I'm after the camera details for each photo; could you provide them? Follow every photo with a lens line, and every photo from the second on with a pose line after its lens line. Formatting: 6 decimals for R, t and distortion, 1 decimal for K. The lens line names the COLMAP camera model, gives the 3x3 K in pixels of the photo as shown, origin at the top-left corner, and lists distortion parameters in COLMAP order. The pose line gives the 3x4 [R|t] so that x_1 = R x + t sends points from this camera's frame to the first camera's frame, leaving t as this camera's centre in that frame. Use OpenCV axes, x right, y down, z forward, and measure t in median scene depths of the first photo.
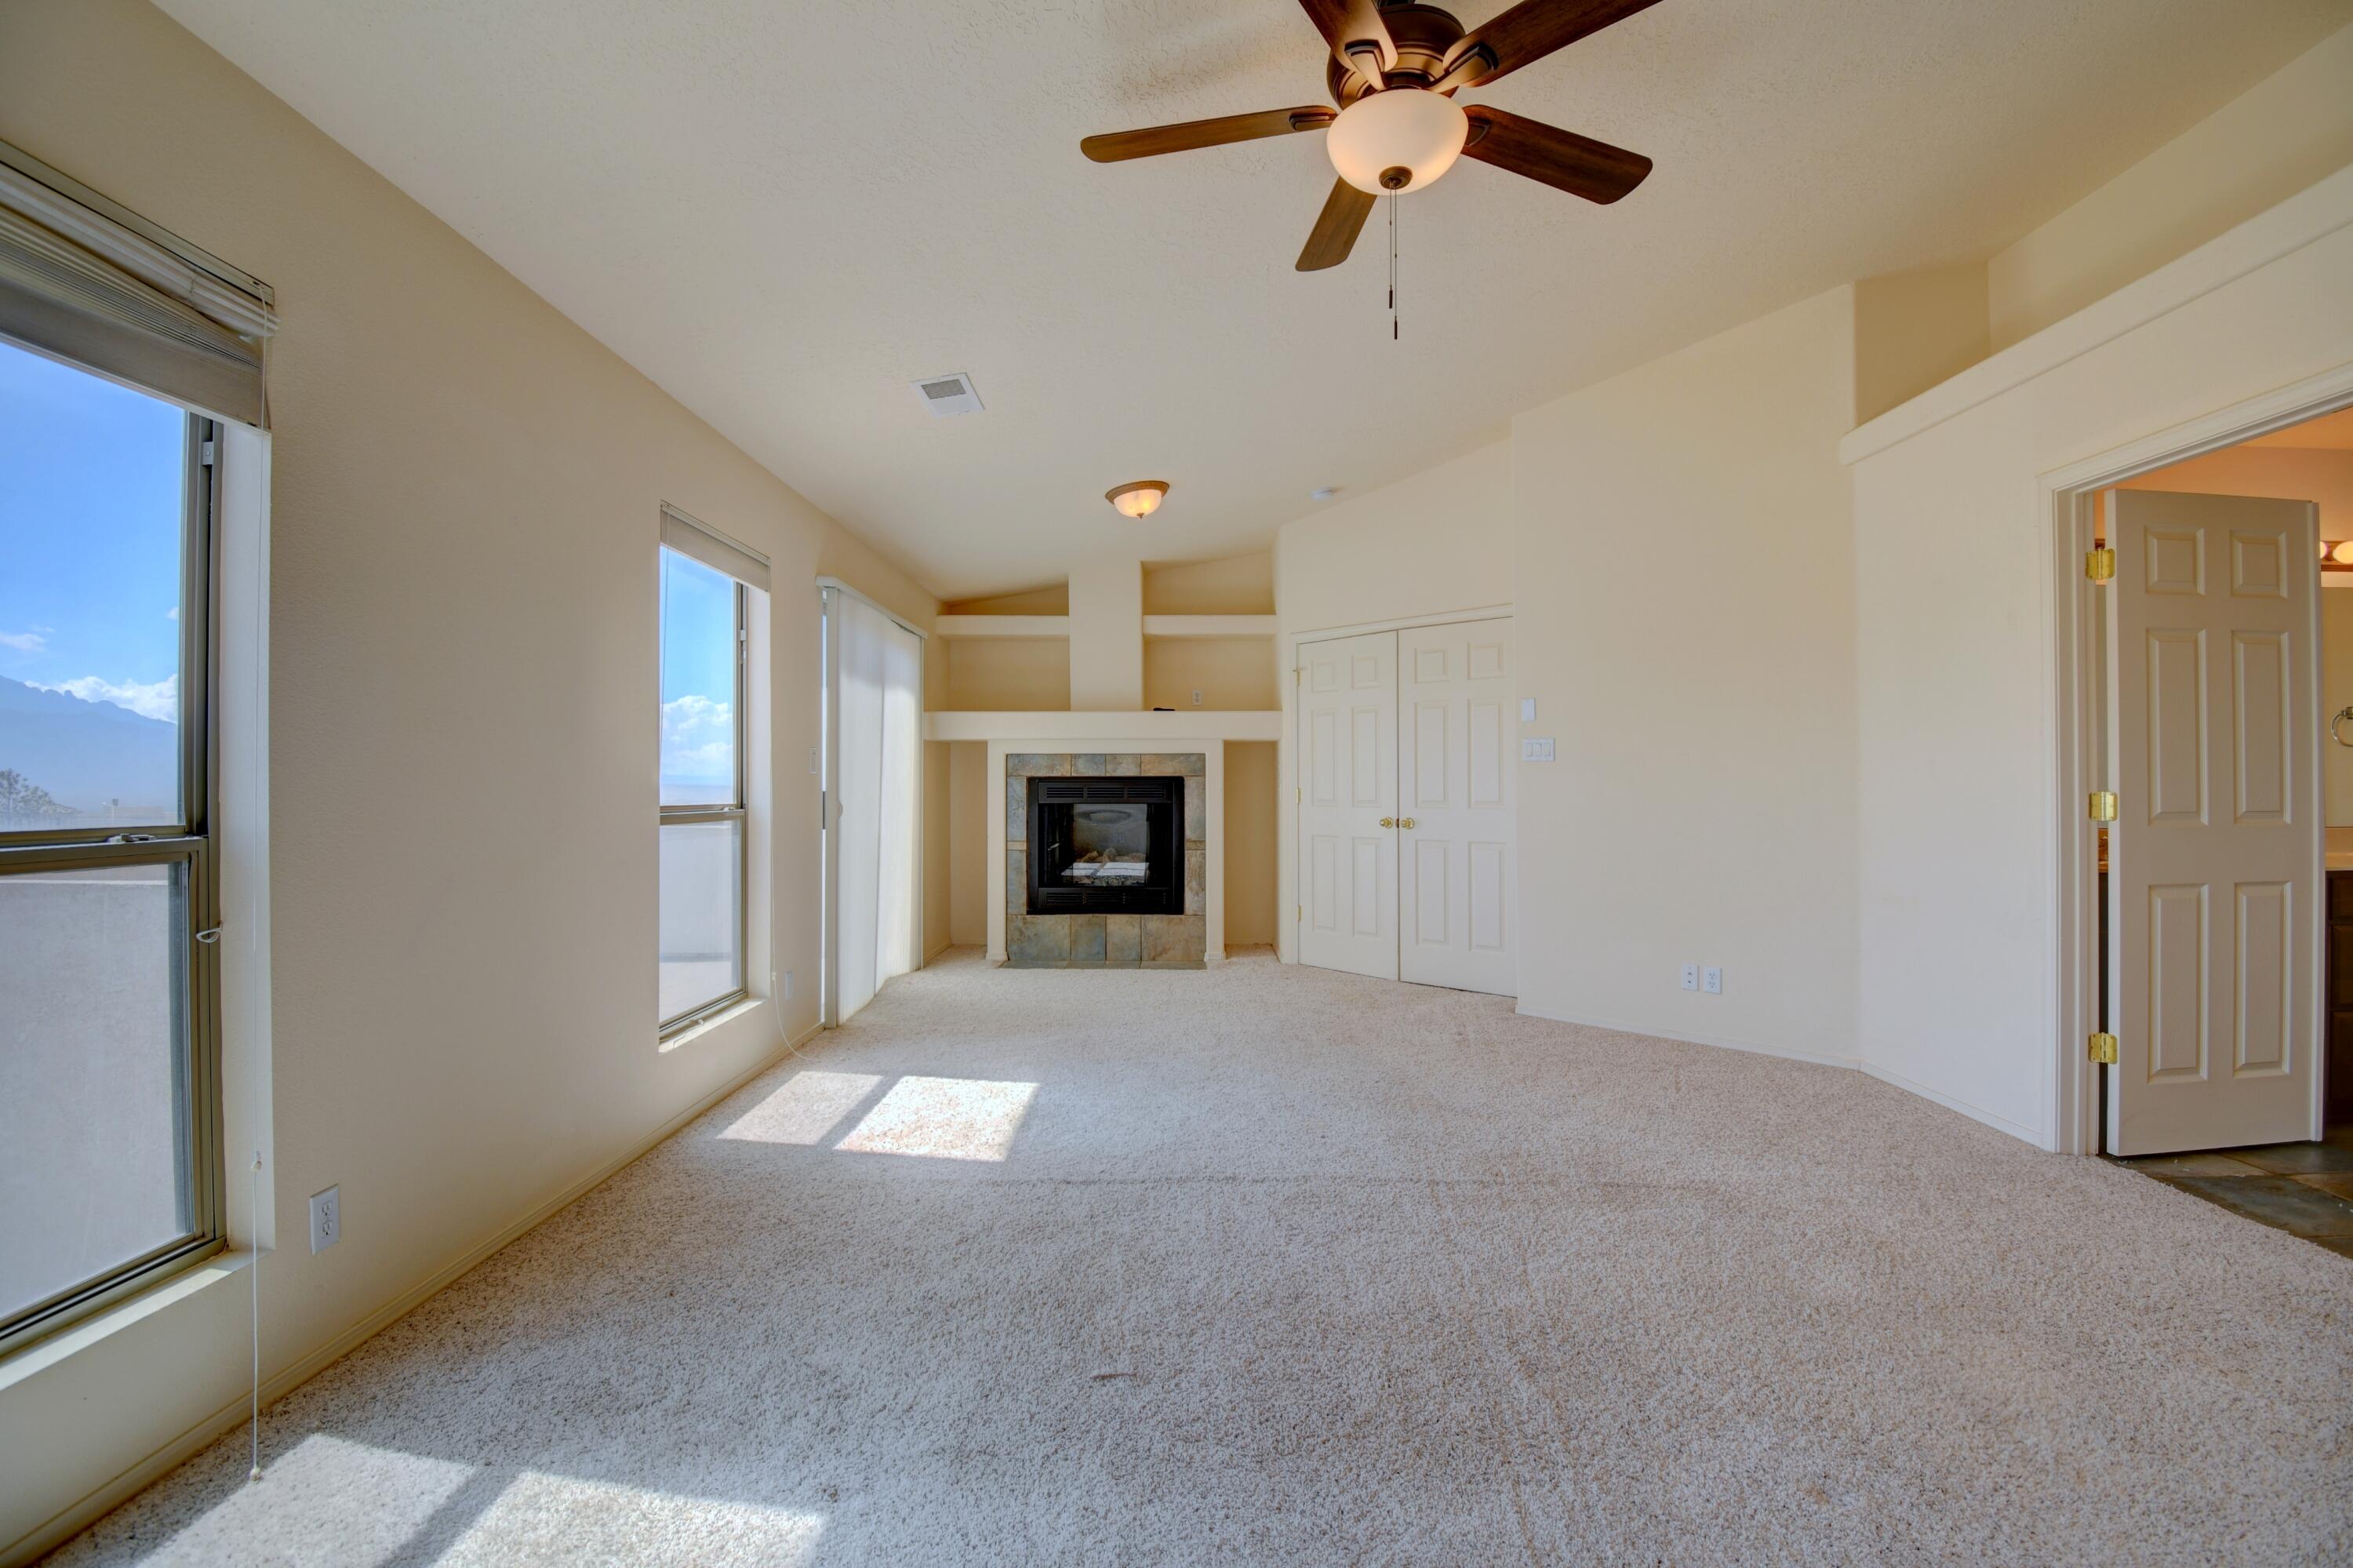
lens RADIAL K [[1045.3, 0, 1177.4], [0, 1045.3, 788.9], [0, 0, 1]] dist [-0.005001, -0.008202]
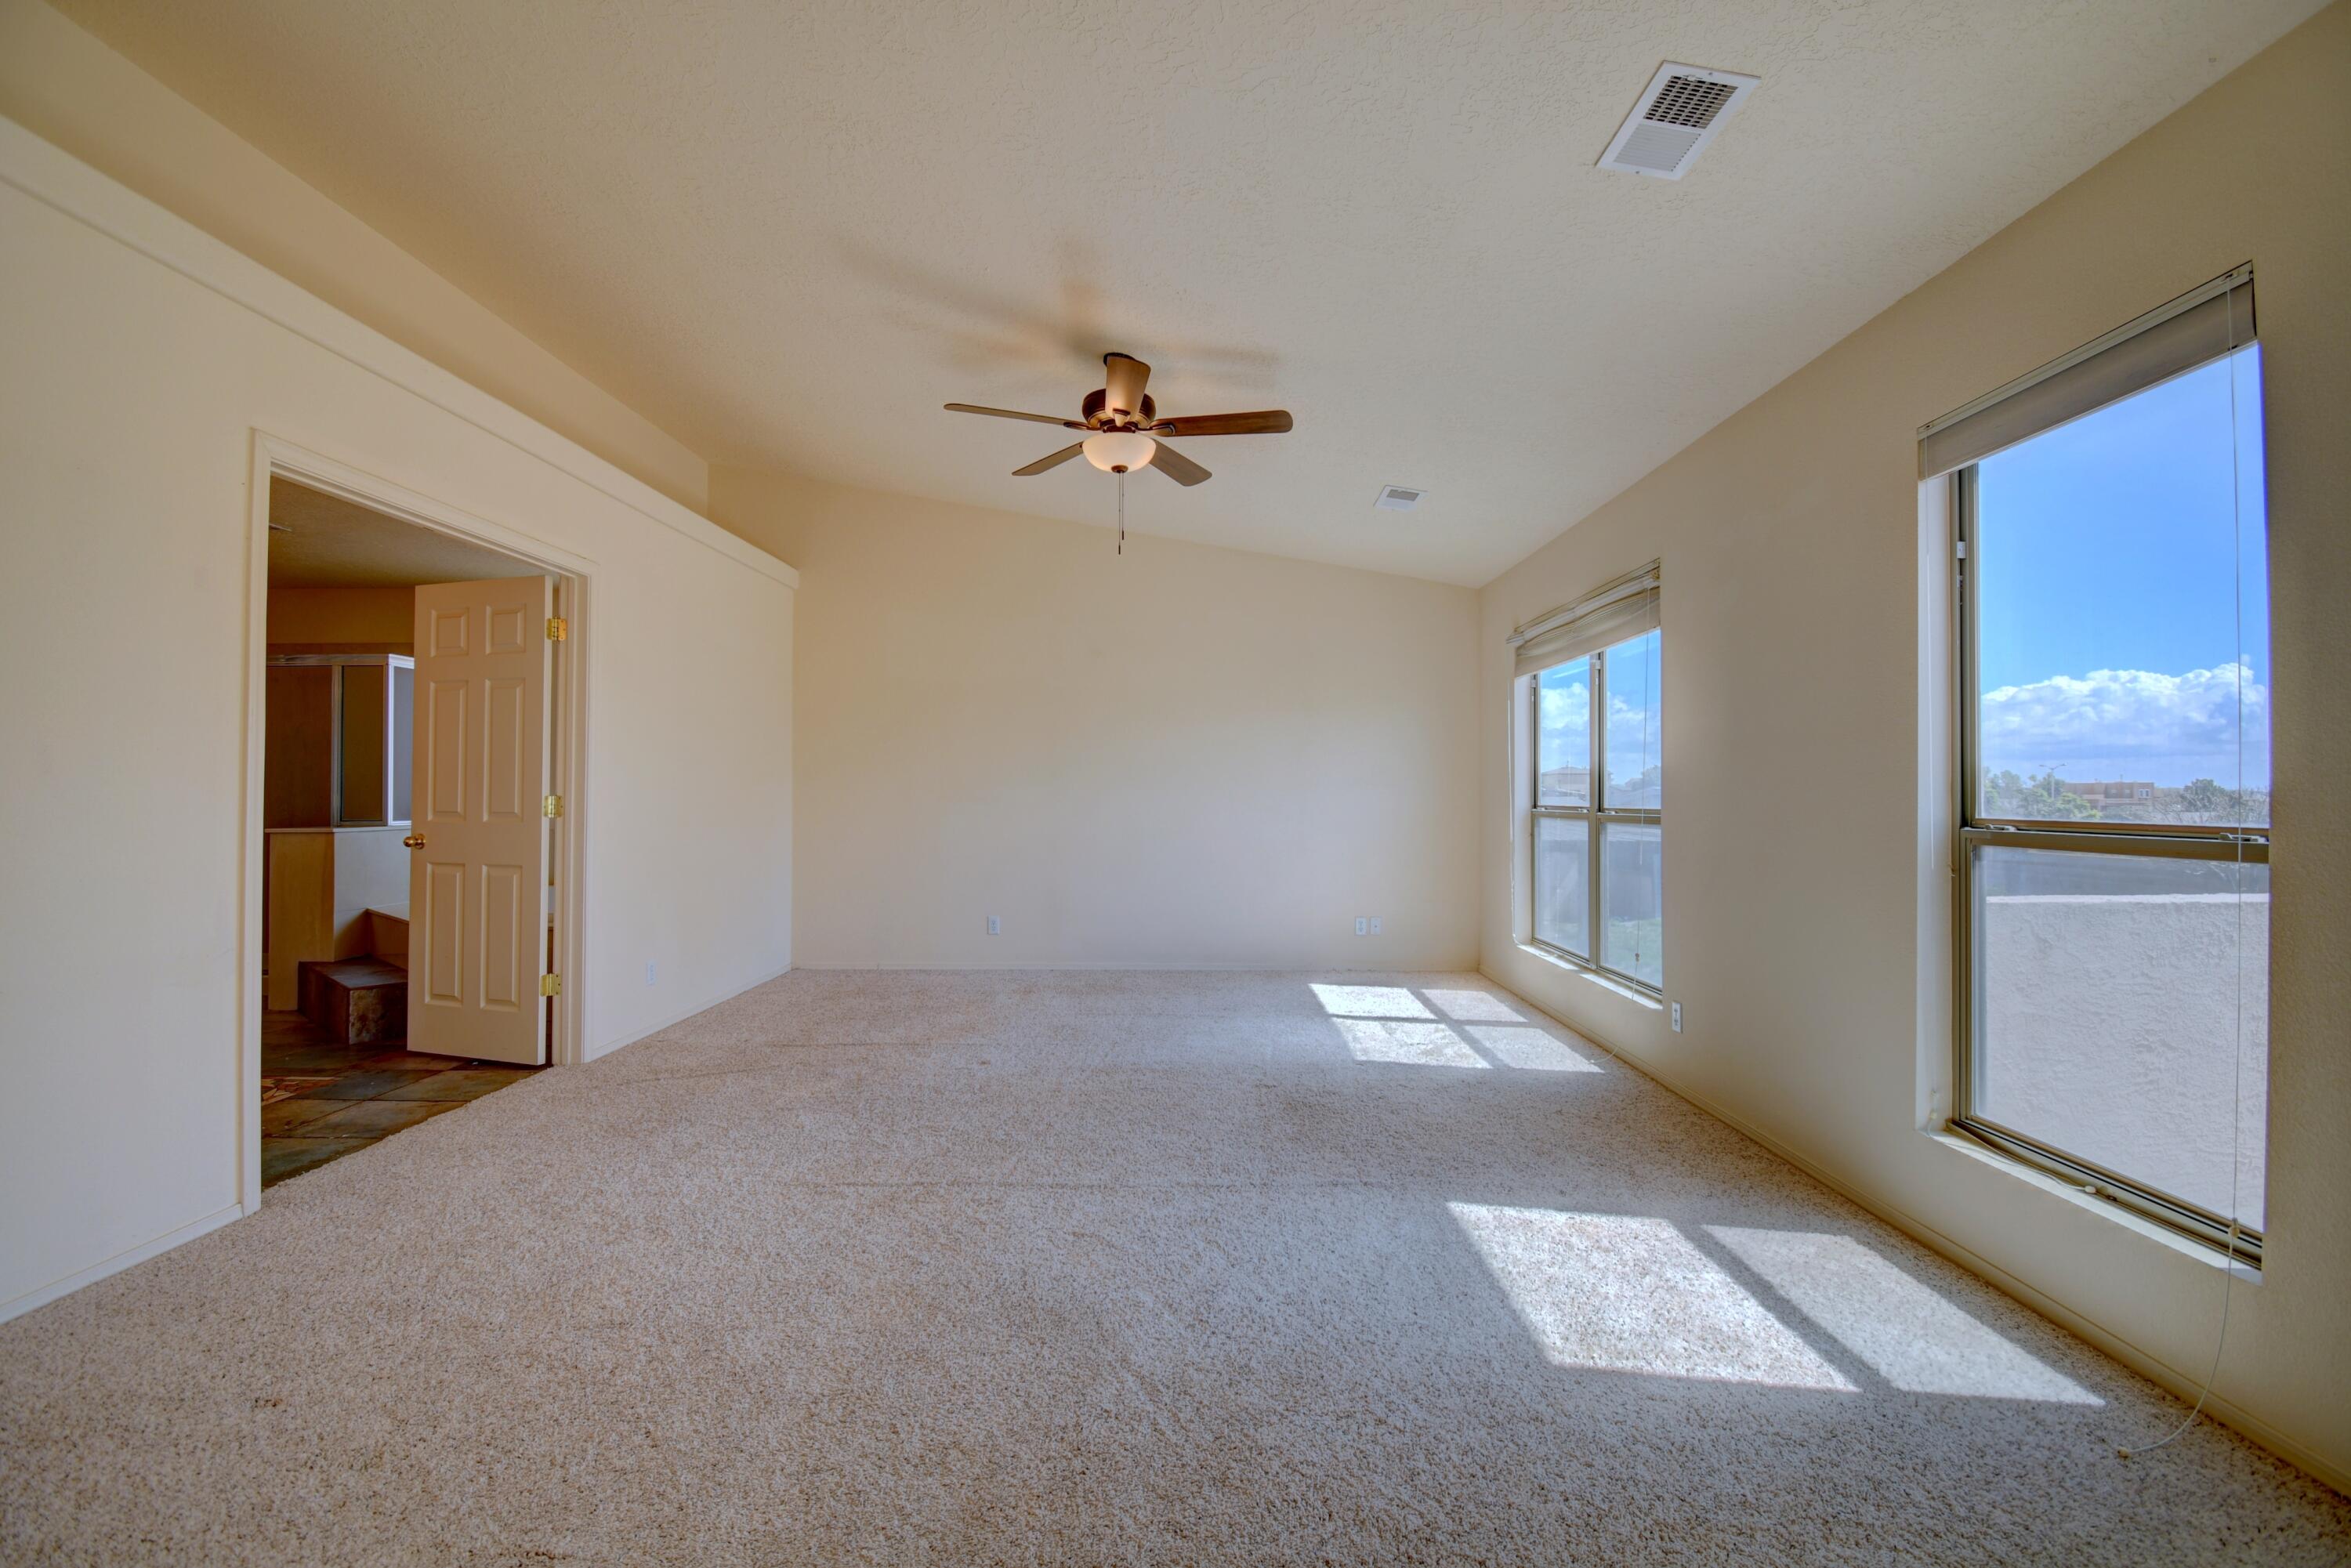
lens RADIAL K [[1044.4, 0, 1172.1], [0, 1044.4, 787.3], [0, 0, 1]] dist [-0.005001, -0.008202]
pose [[-0.999773, -0.002291, -0.021177, 0.089601], [-0.002015, 0.999913, -0.013054, 0.003034], [0.021205, -0.013008, -0.999691, 1.783909]]
